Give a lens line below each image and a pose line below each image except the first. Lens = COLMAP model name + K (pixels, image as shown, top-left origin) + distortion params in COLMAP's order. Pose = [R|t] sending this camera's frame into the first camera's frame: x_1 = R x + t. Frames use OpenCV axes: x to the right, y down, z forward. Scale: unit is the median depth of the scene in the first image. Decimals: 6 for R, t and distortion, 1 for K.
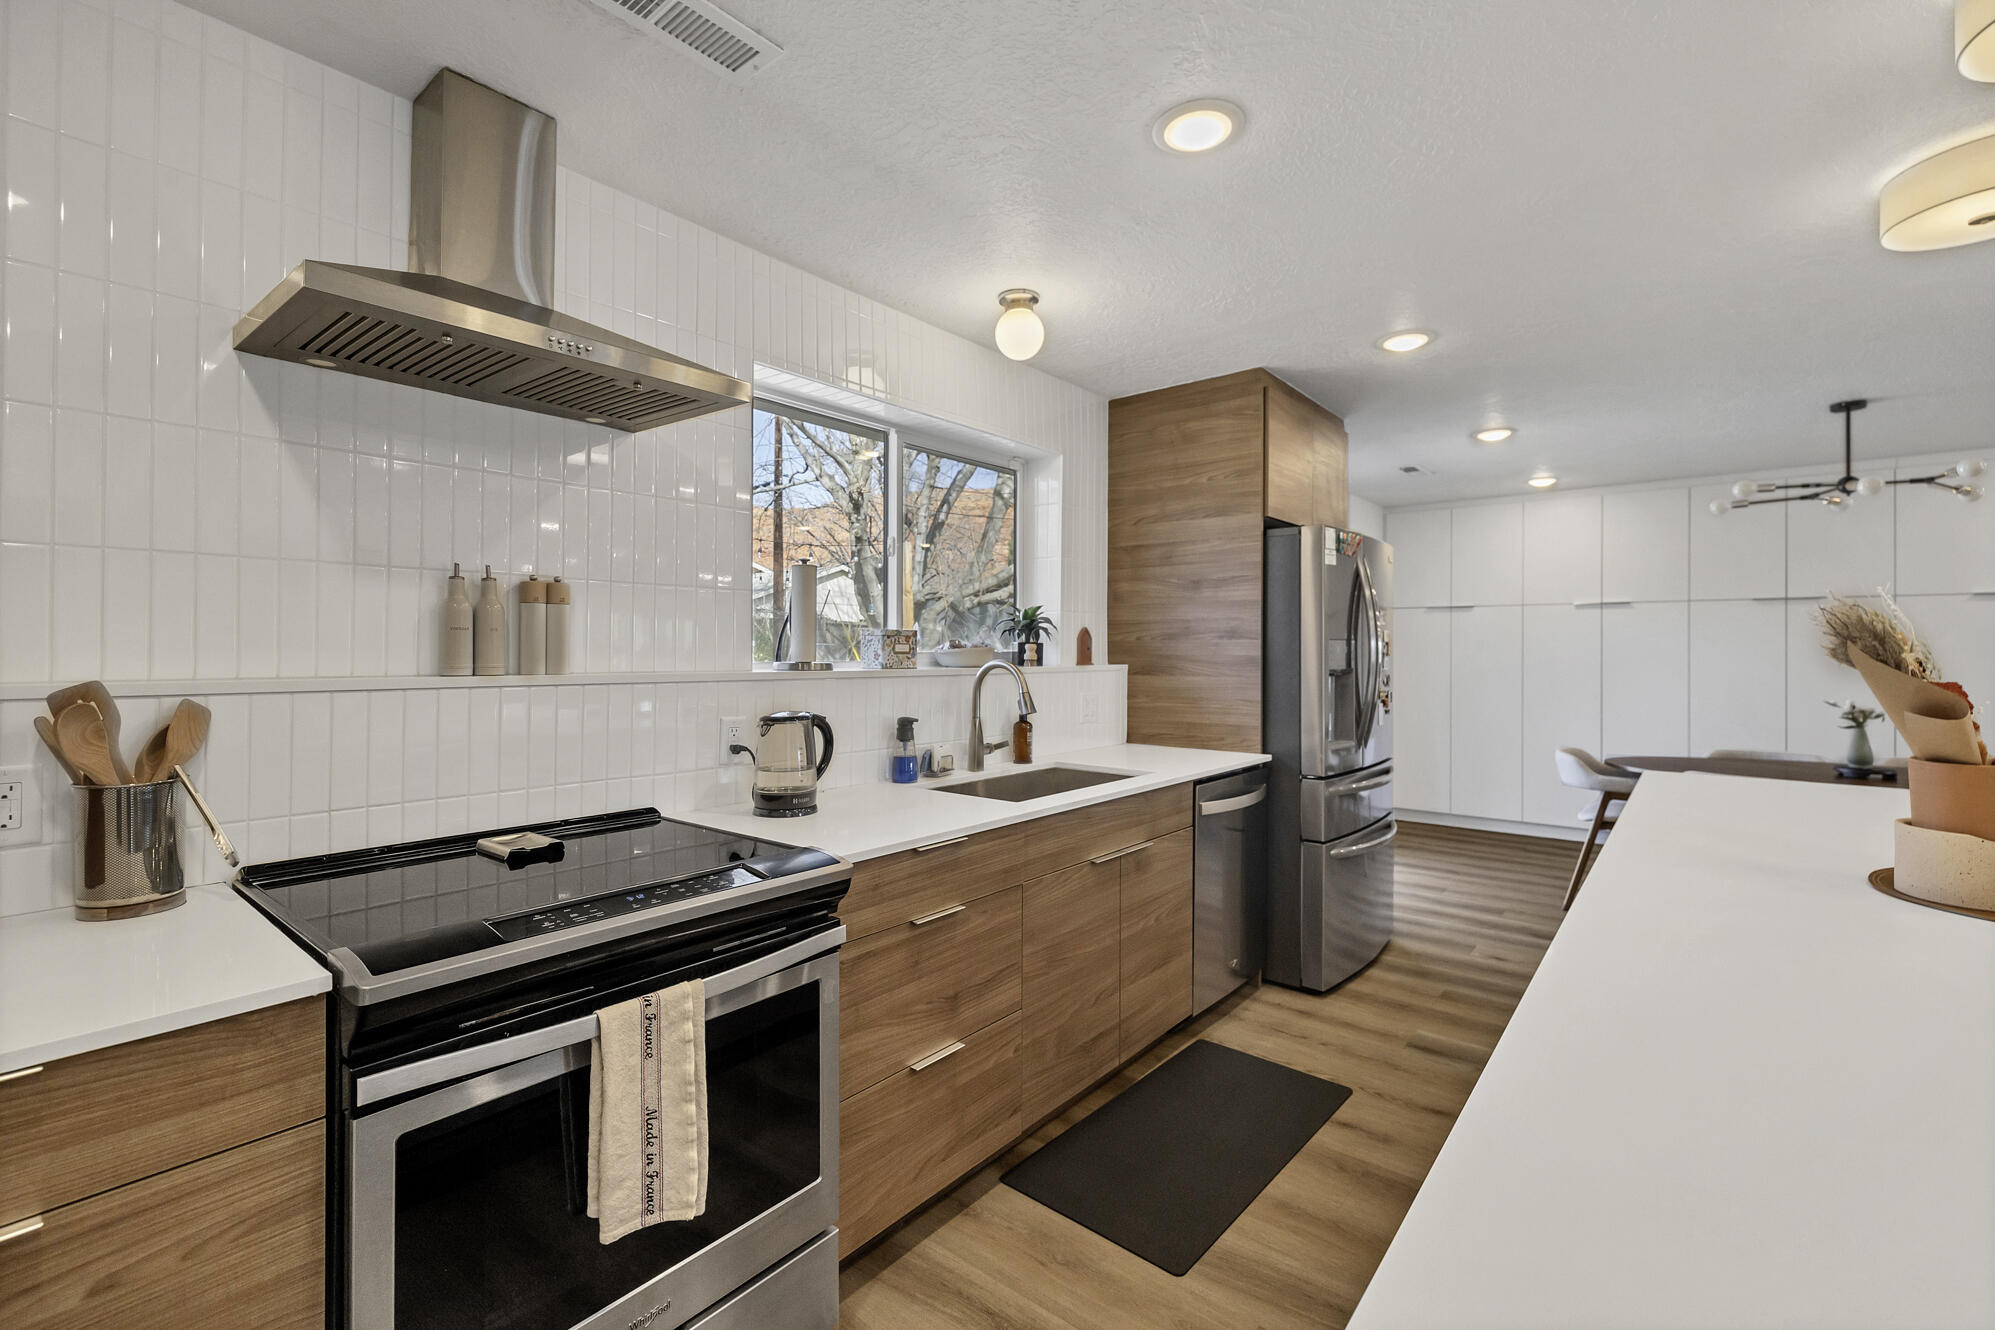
lens RADIAL K [[863.8, 0, 997.6], [0, 863.8, 654.3], [0, 0, 1]] dist [0.004007, -0.000851]
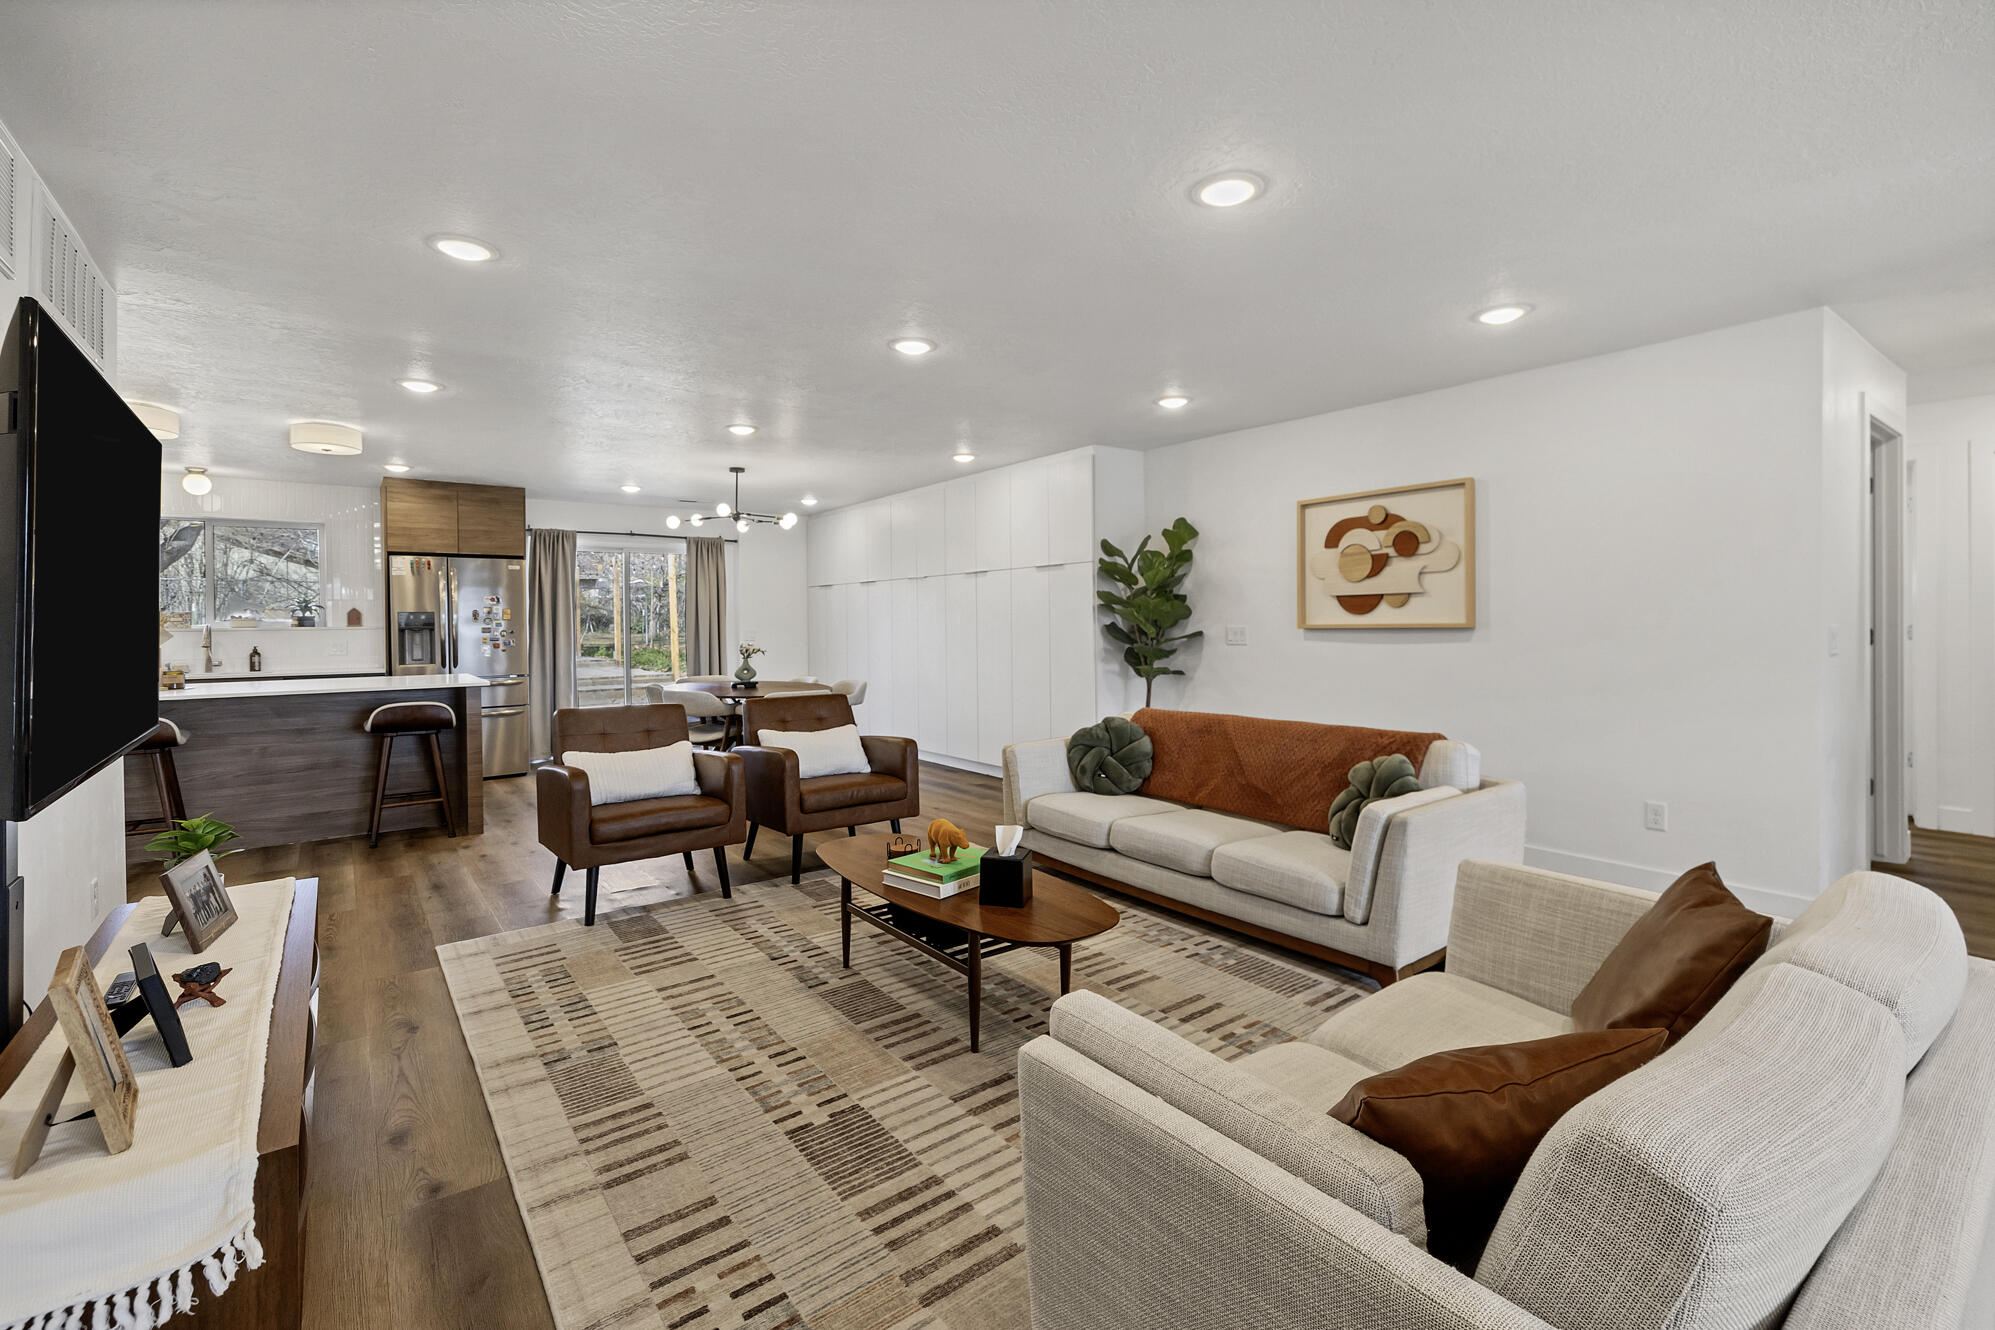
lens RADIAL K [[863.8, 0, 1015.3], [0, 863.8, 630.3], [0, 0, 1]] dist [0.004007, -0.000851]
pose [[0.974629, -0.014010, -0.223386, 3.358492], [0.014679, 0.999891, 0.001336, 0.066940], [0.223343, -0.004582, 0.974729, -0.974071]]
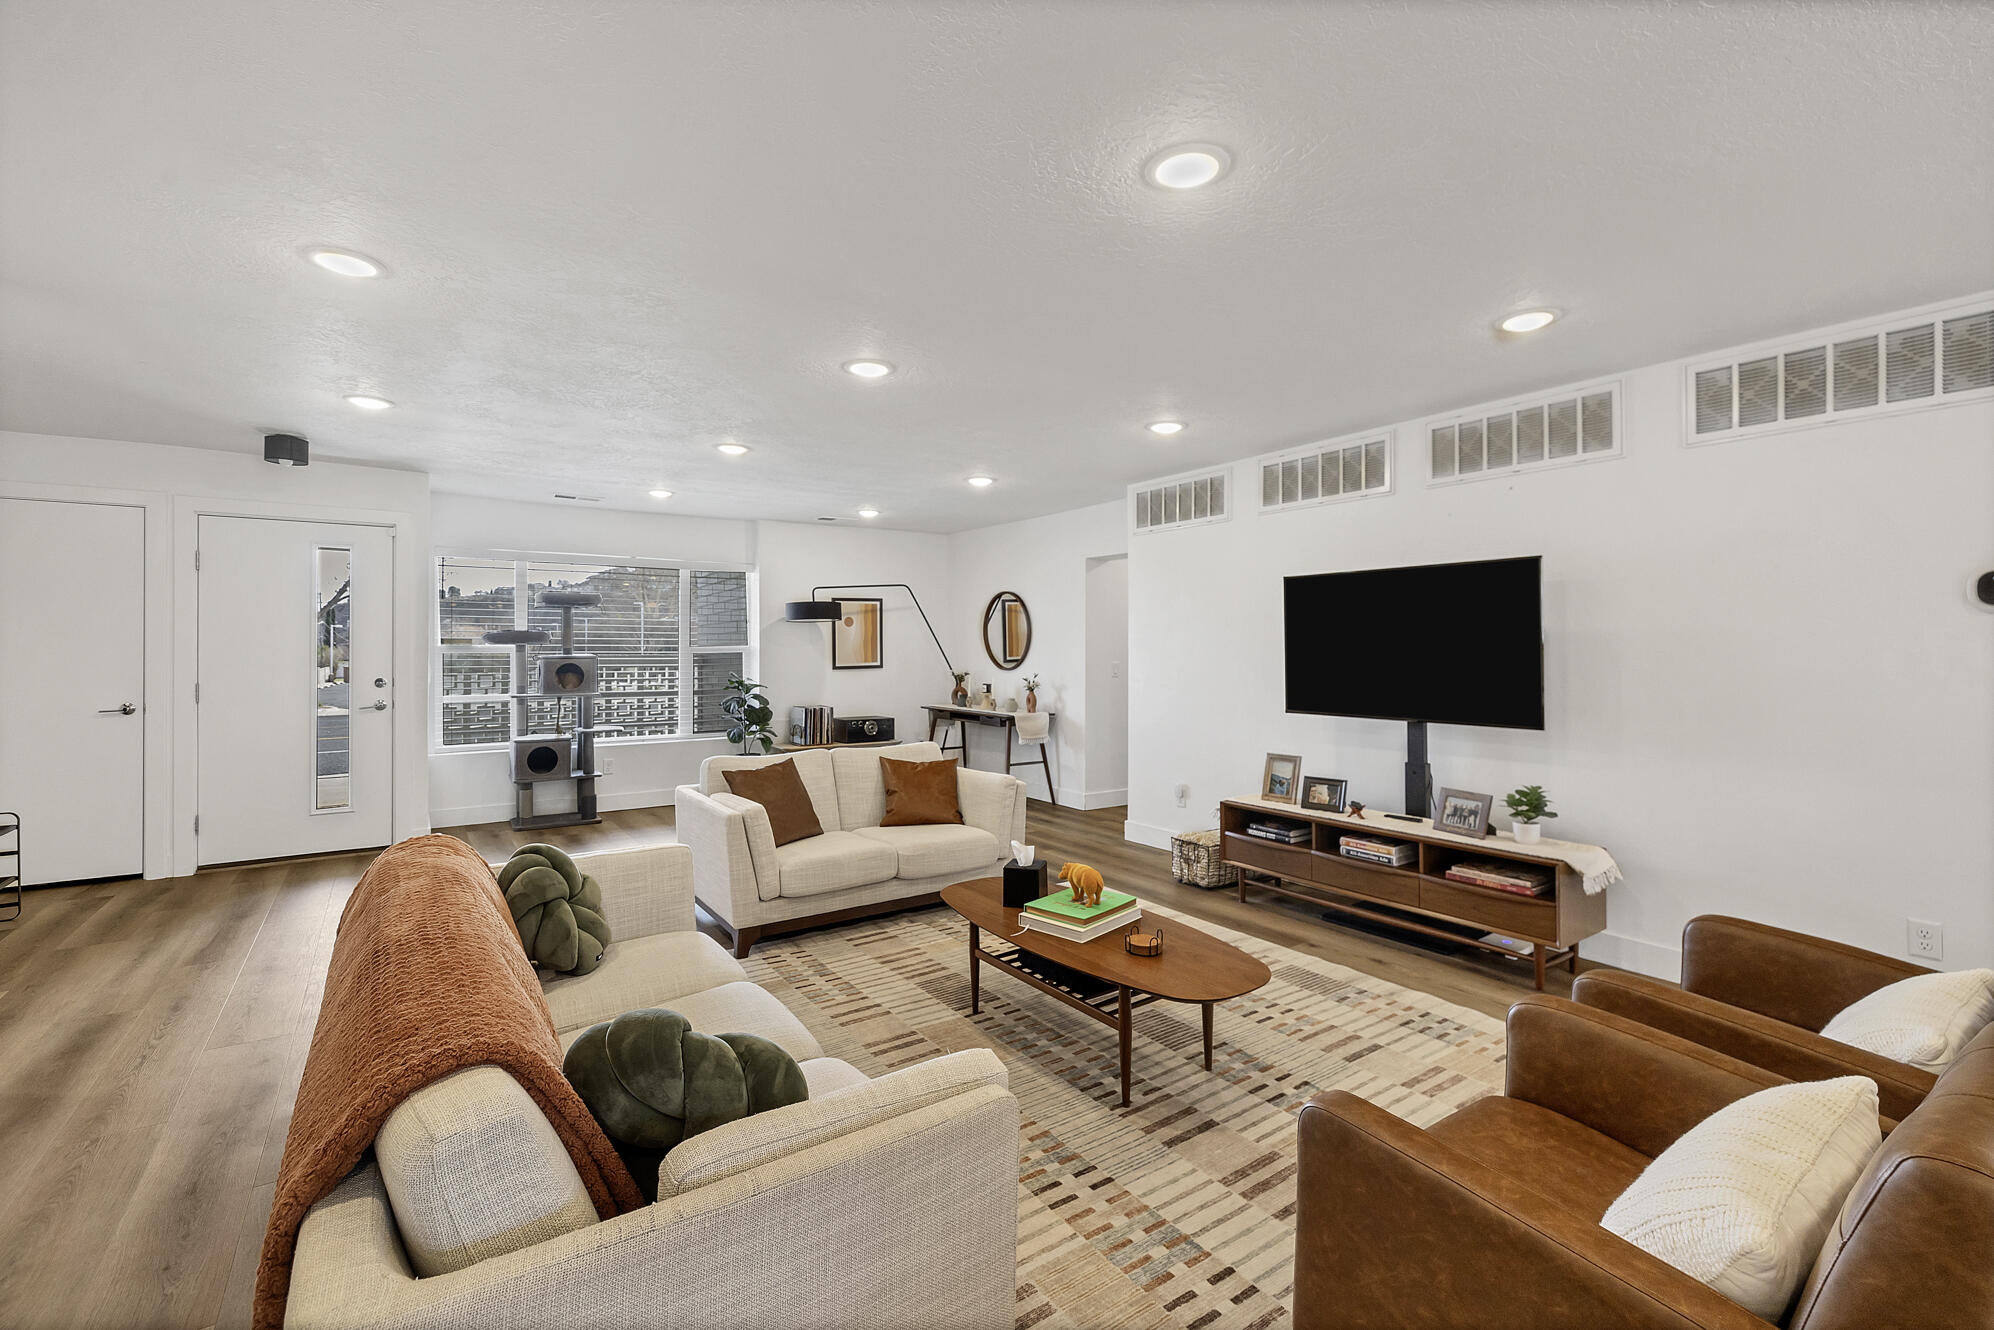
lens RADIAL K [[863.4, 0, 1009.3], [0, 863.4, 651.8], [0, 0, 1]] dist [0.004007, -0.000851]
pose [[-0.961888, -0.011823, 0.273187, 2.717202], [-0.008771, 0.999885, 0.012389, 0.009817], [-0.273302, 0.009521, -0.961881, 1.562068]]
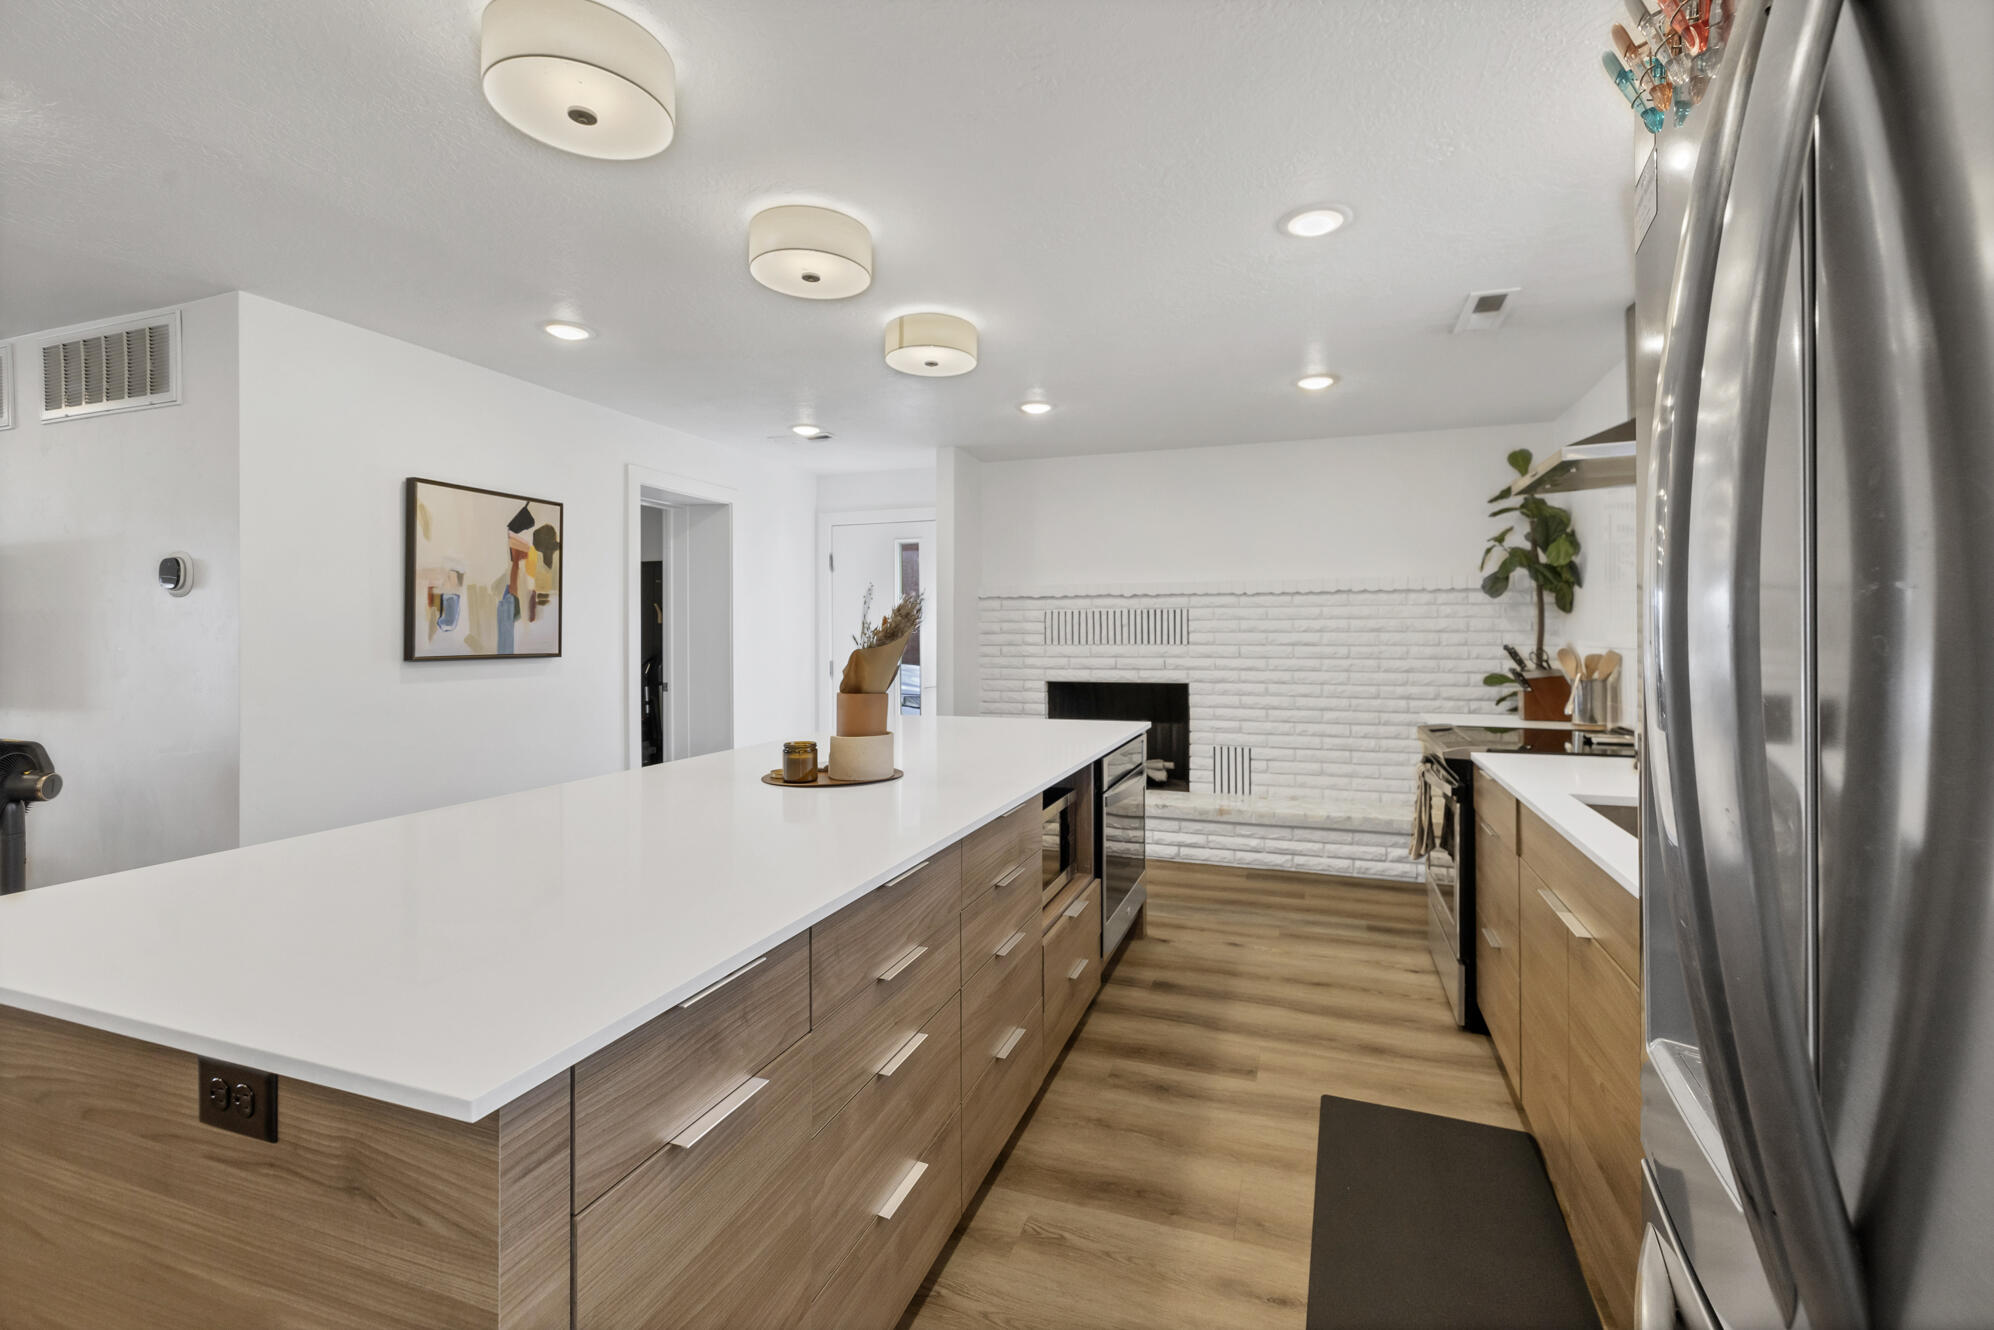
lens RADIAL K [[863.4, 0, 996.9], [0, 863.4, 633.4], [0, 0, 1]] dist [0.004007, -0.000851]
pose [[-0.944035, -0.006381, -0.329784, 0.935654], [-0.005248, 0.999977, -0.004326, 0.024207], [0.329804, -0.002353, -0.944047, 1.747060]]
